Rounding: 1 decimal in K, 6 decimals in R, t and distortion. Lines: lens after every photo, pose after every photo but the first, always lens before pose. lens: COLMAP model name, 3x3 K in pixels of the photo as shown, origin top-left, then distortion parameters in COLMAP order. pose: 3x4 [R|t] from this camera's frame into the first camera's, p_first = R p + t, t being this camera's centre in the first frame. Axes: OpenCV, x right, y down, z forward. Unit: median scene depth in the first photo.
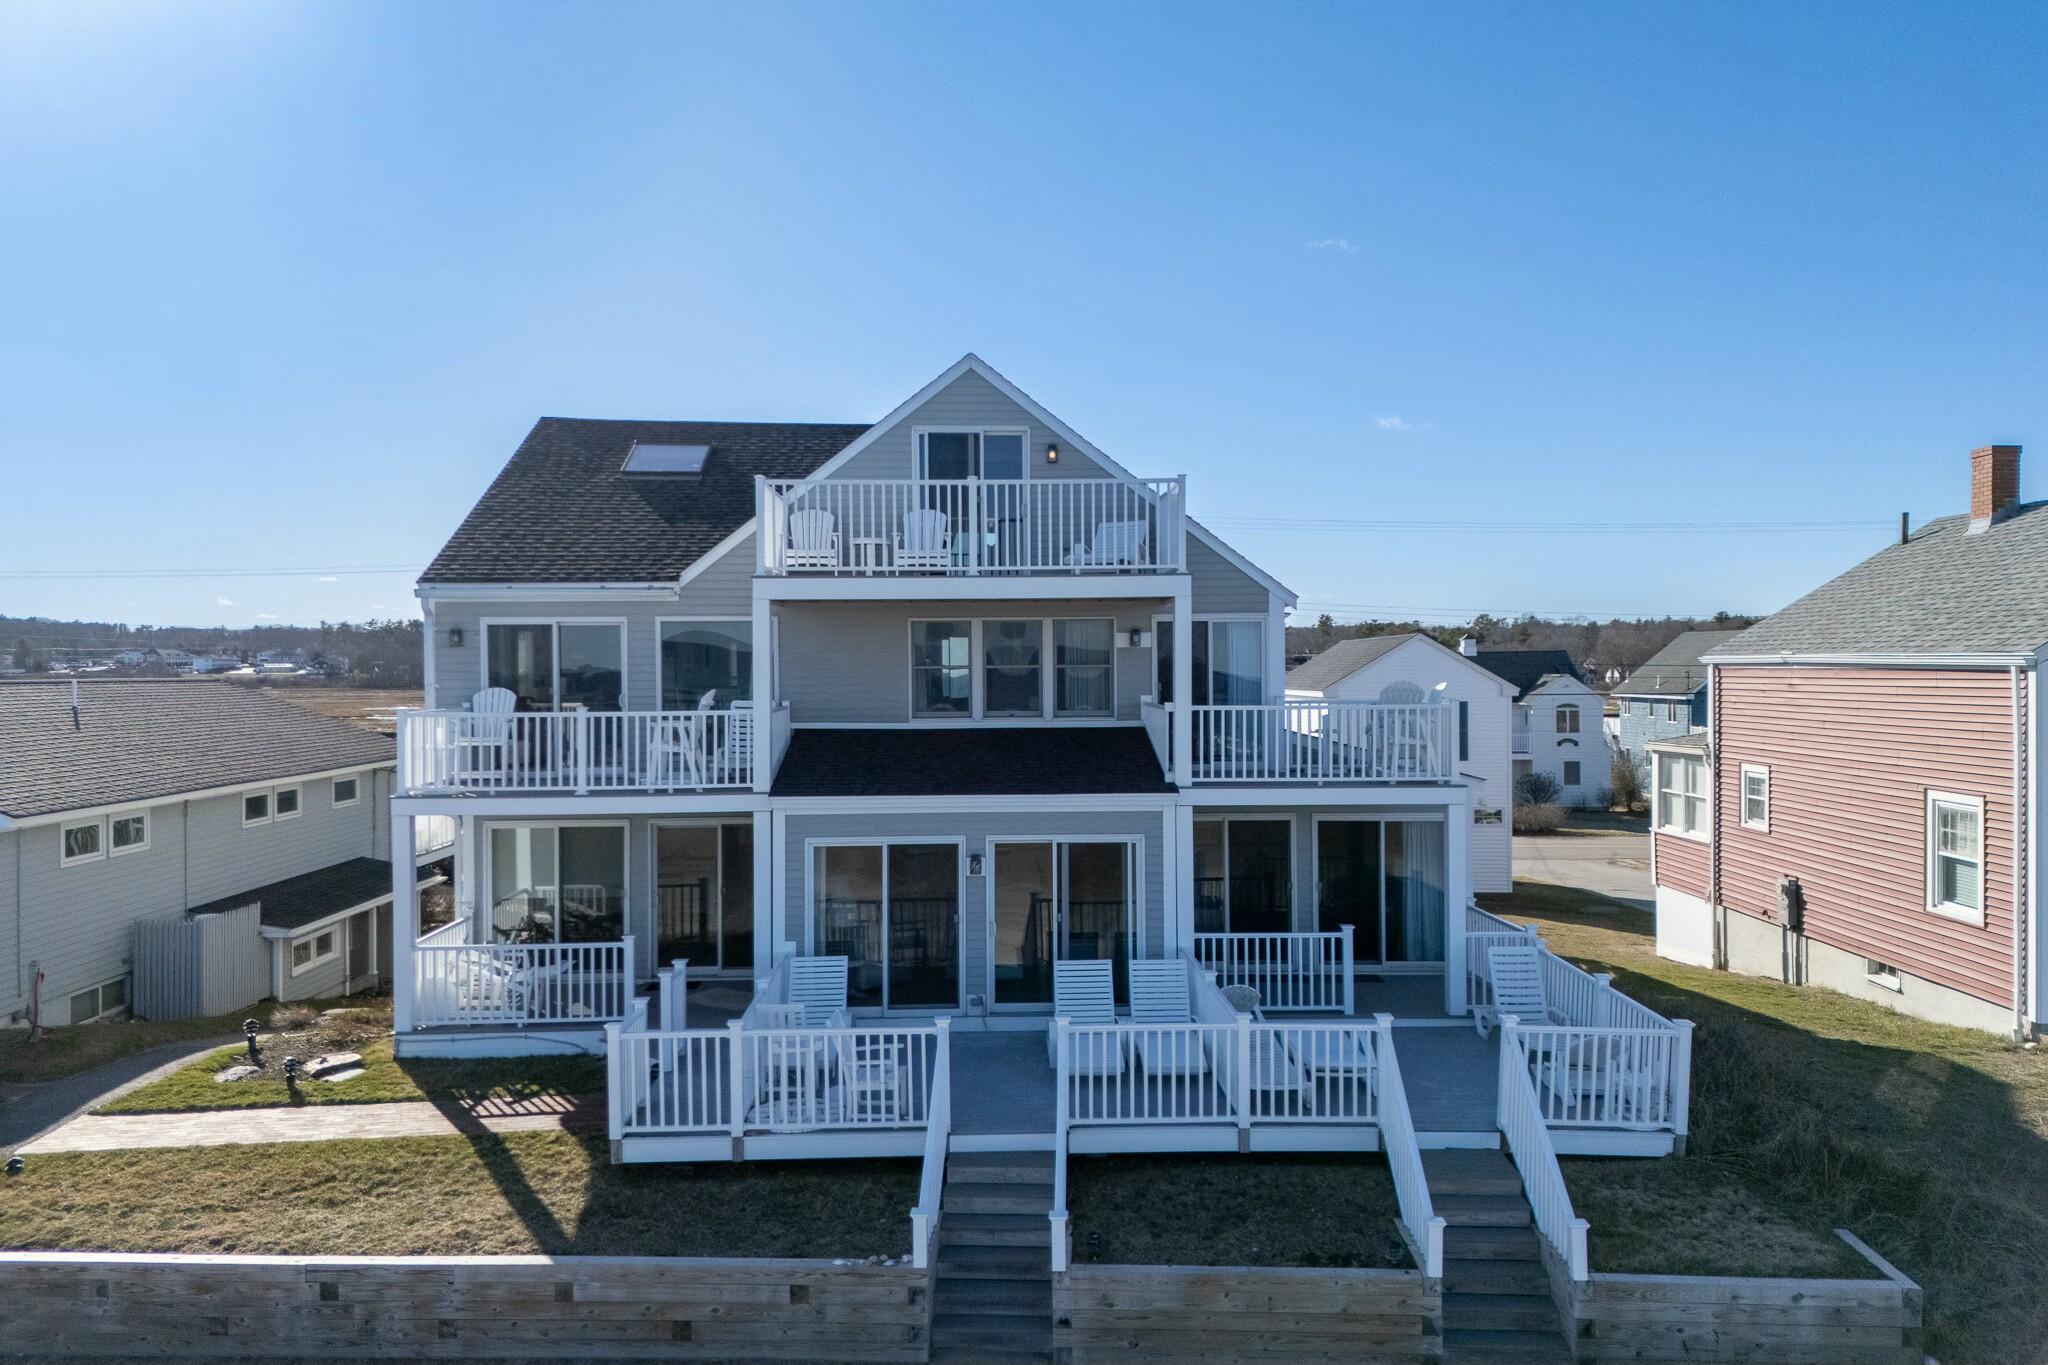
lens RADIAL K [[1525.4, 0, 1024.0], [0, 1525.4, 682.5], [0, 0, 1]] dist [0.042198, -0.005376]
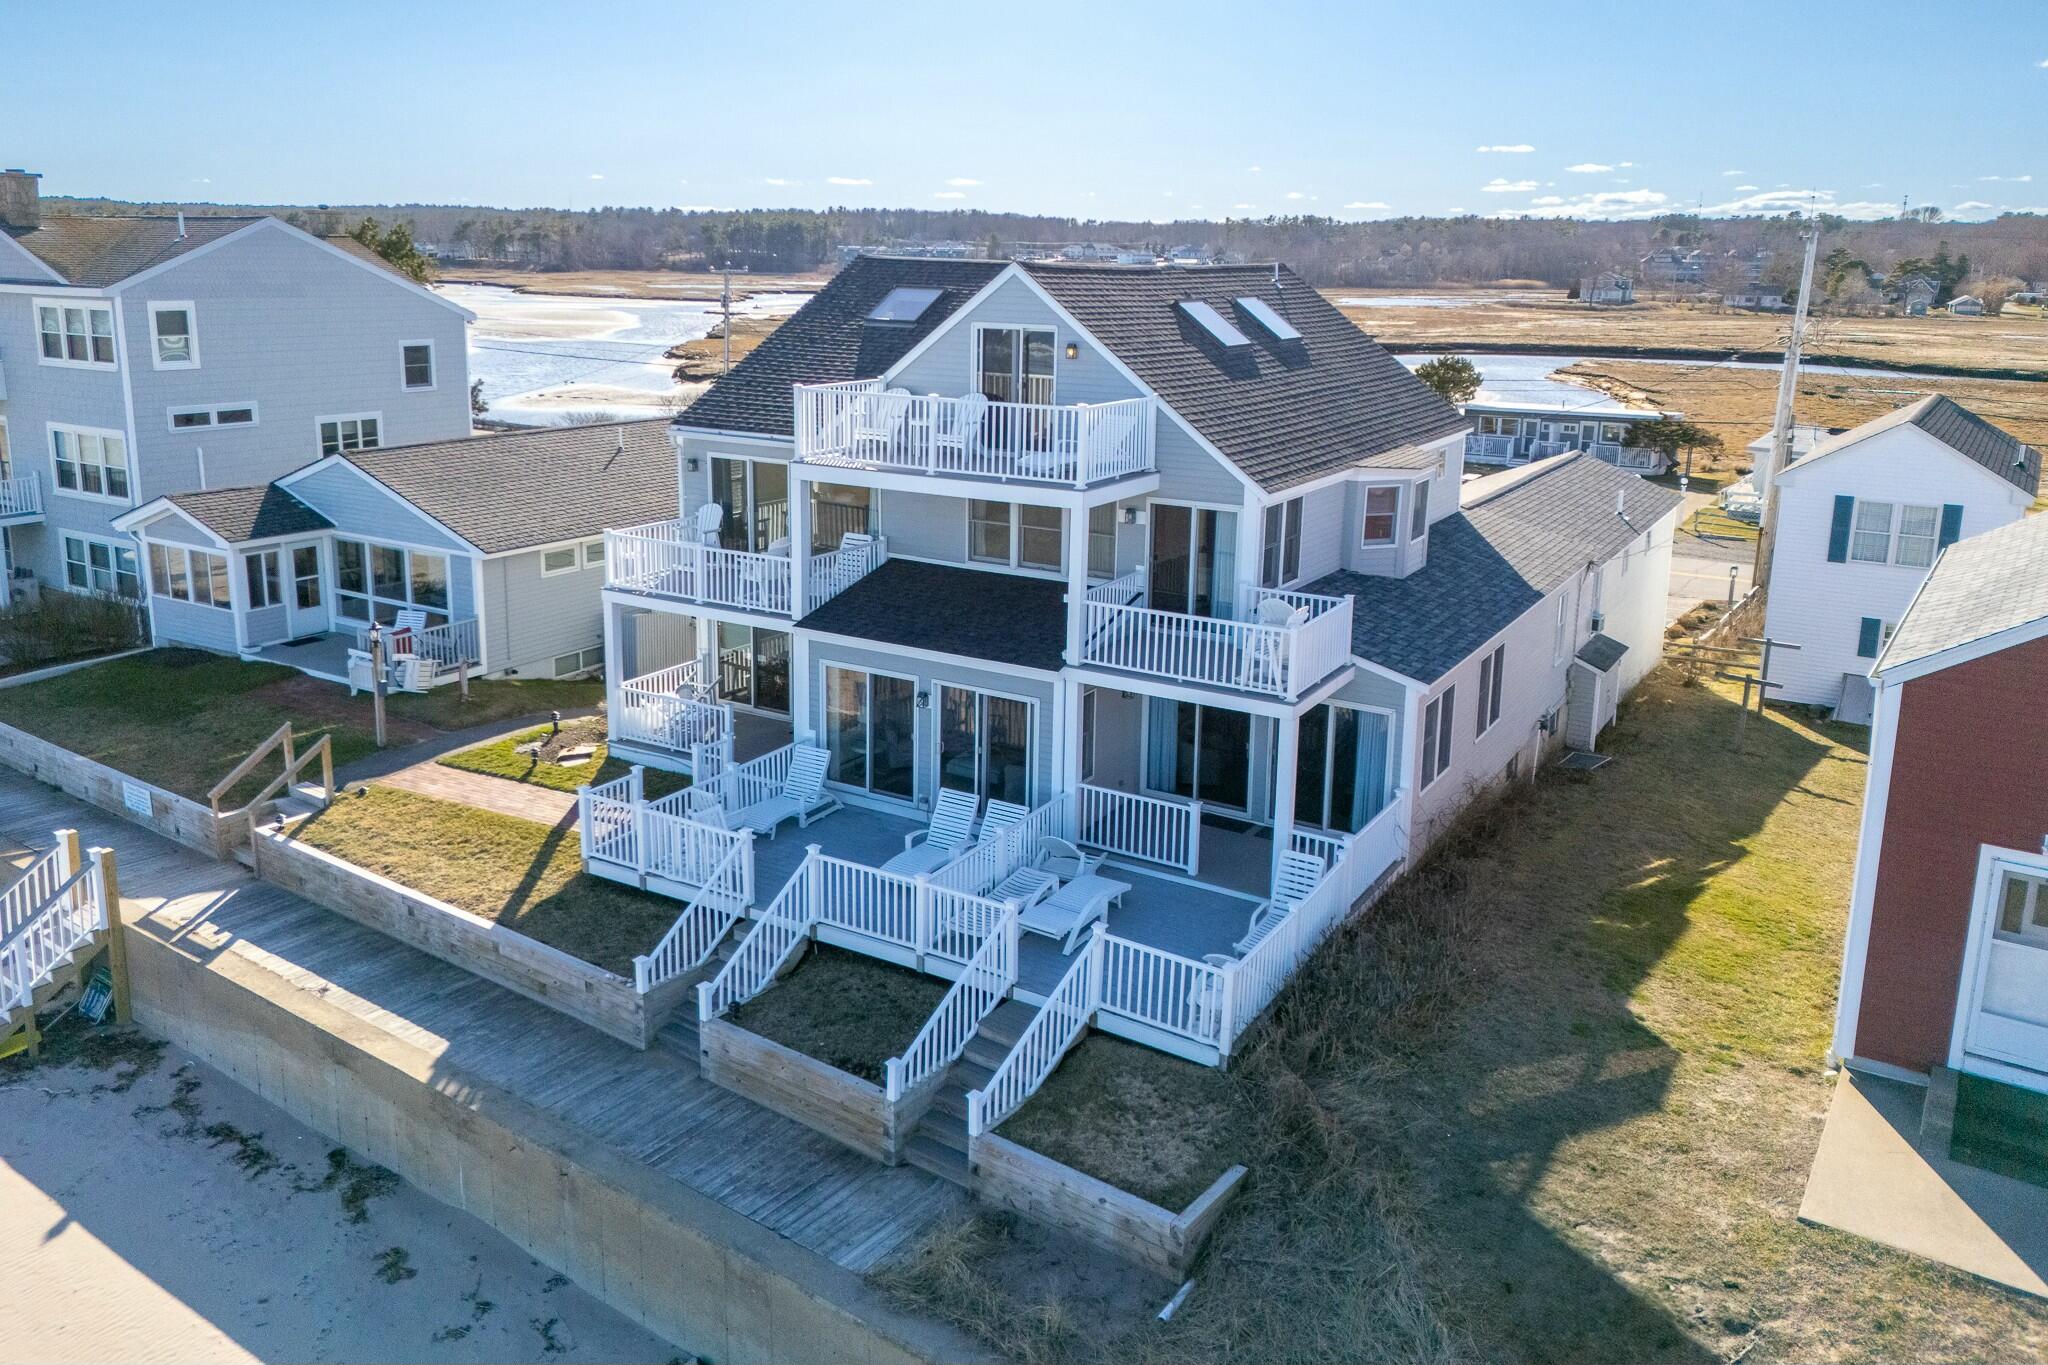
lens RADIAL K [[1525.4, 0, 1012.6], [0, 1525.4, 579.4], [0, 0, 1]] dist [0.103364, -0.111856]
pose [[0.839061, 0.132379, -0.527686, 0.741215], [-0.027495, 0.979023, 0.201885, -0.257490], [0.543342, -0.154885, 0.825100, -0.012060]]
